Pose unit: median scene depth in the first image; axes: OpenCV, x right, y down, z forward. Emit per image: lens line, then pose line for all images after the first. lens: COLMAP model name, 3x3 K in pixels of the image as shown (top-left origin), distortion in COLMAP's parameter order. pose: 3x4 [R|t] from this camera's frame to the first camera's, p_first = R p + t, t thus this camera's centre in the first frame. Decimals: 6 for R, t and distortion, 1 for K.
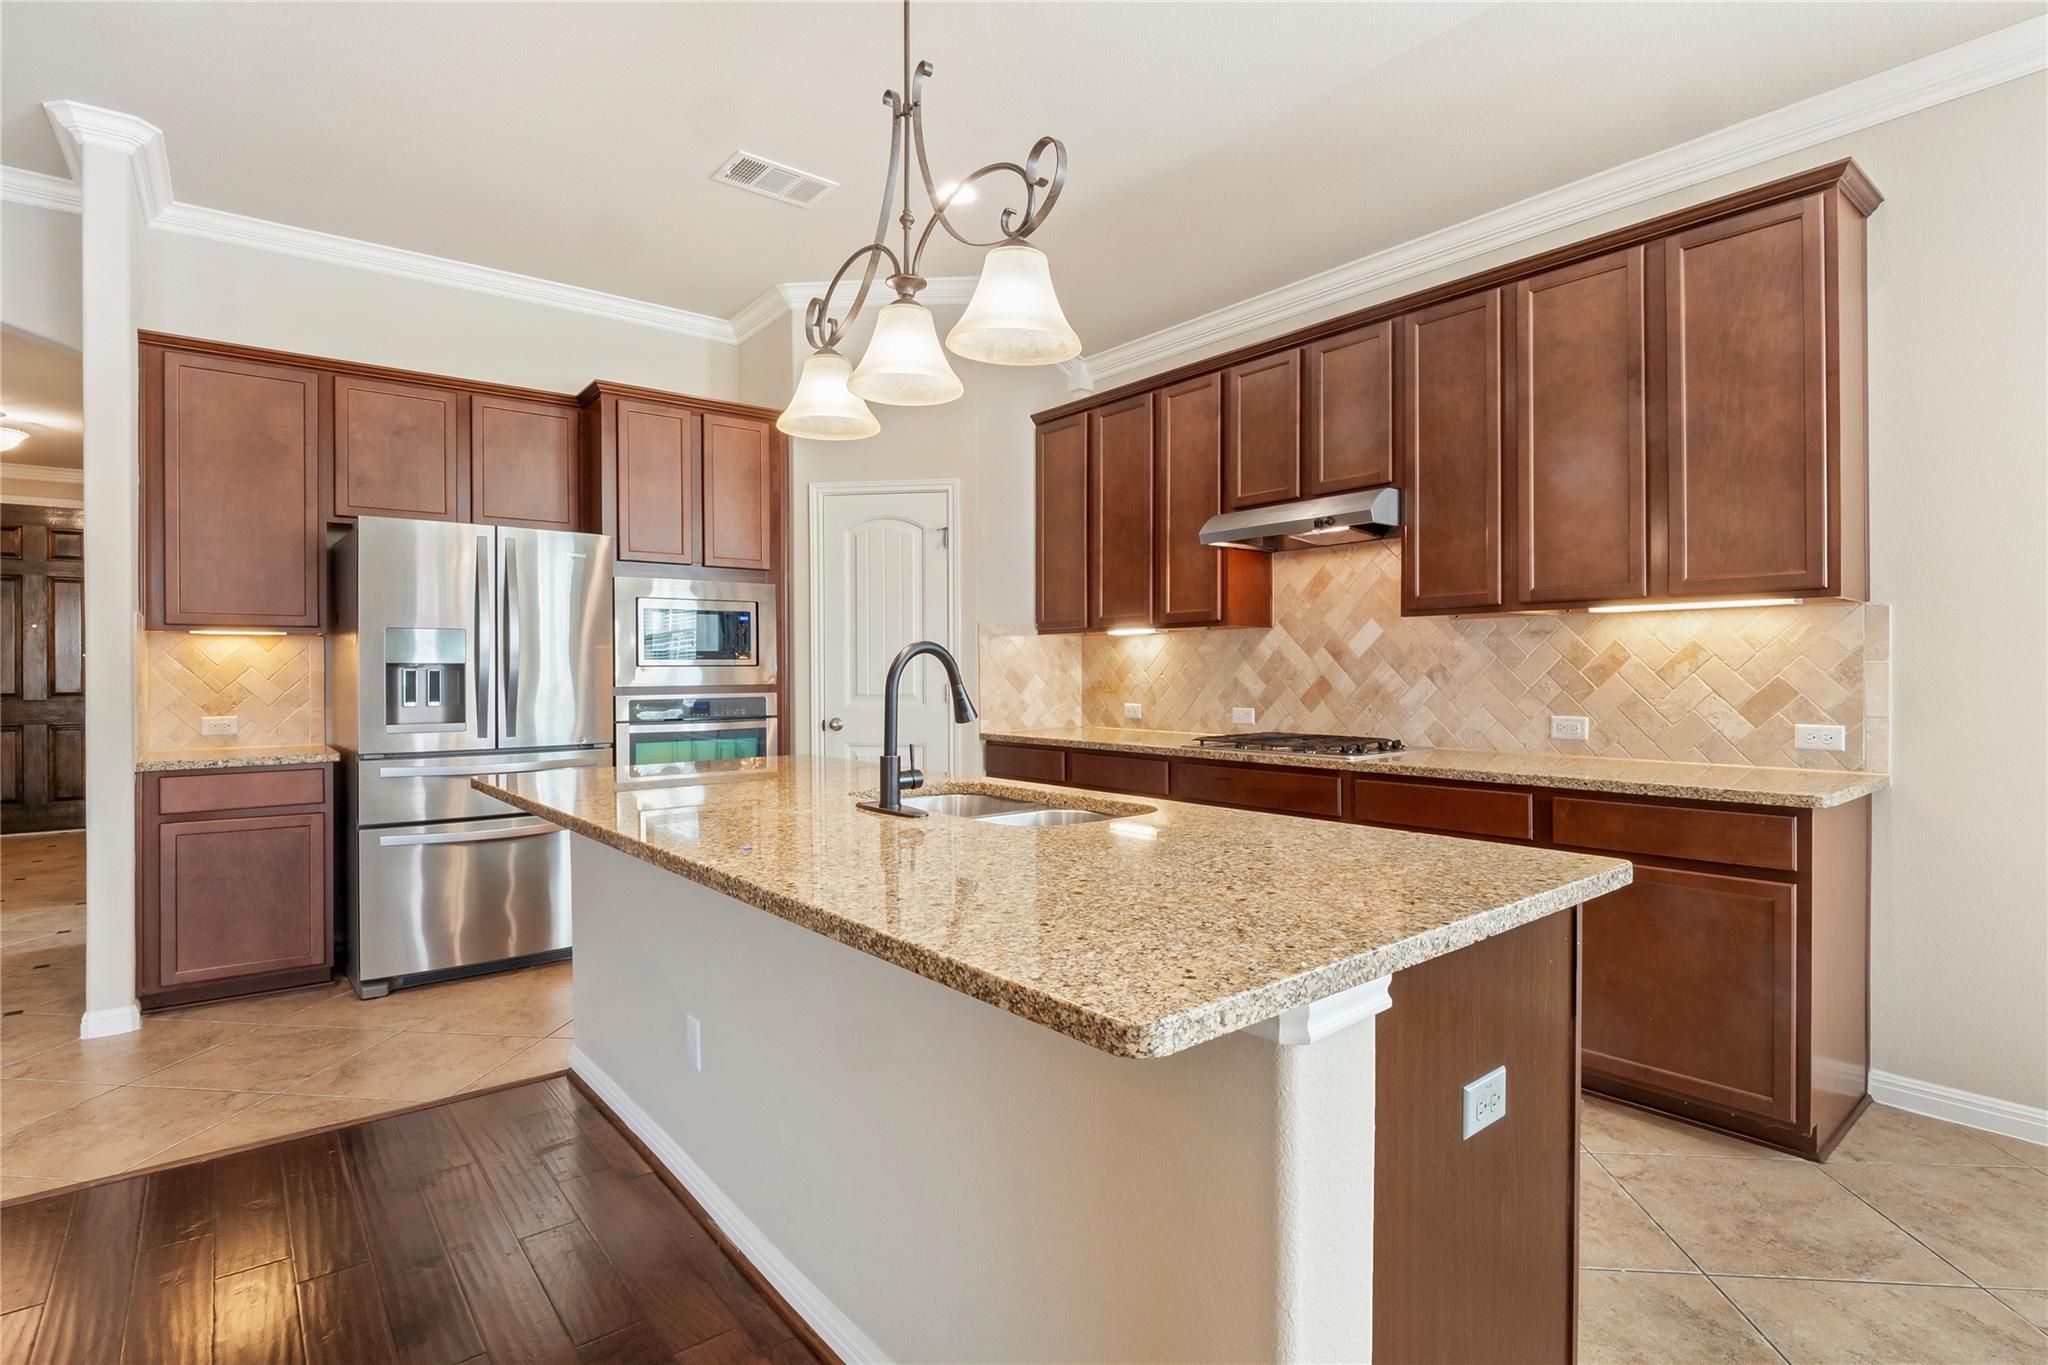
lens RADIAL K [[999.8, 0, 1022.4], [0, 999.8, 672.8], [0, 0, 1]] dist [-0.009925, -0.001019]
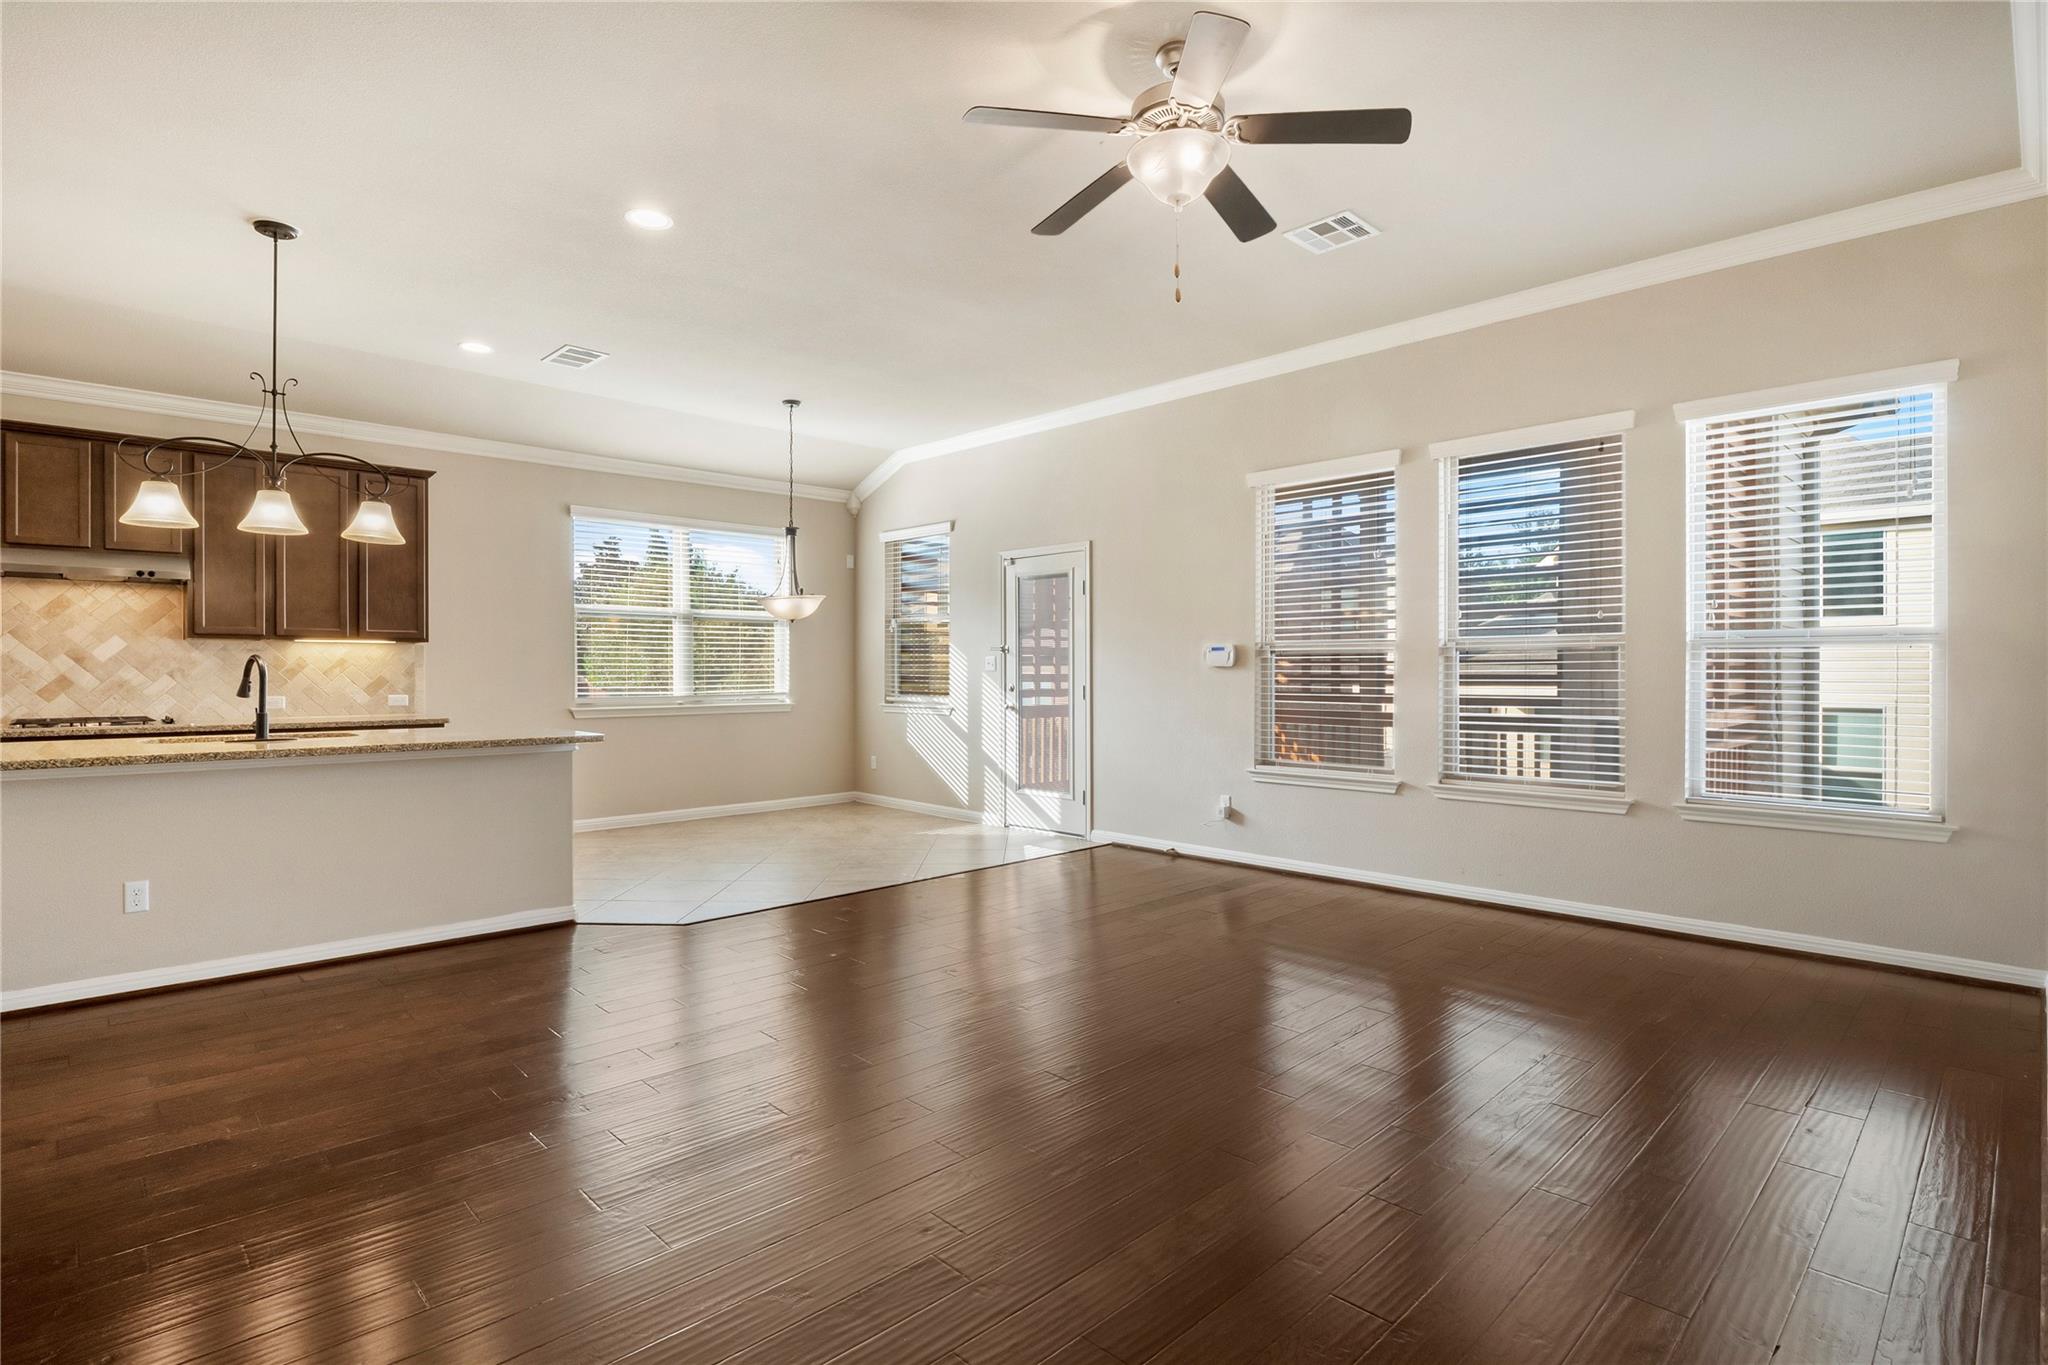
lens RADIAL K [[999.8, 0, 1017.6], [0, 999.8, 682.5], [0, 0, 1]] dist [-0.009925, -0.001019]
pose [[-0.093801, -0.006454, 0.995570, -1.446886], [0.002825, 0.999973, 0.006749, 0.009863], [-0.995587, 0.003445, -0.093780, -0.197366]]
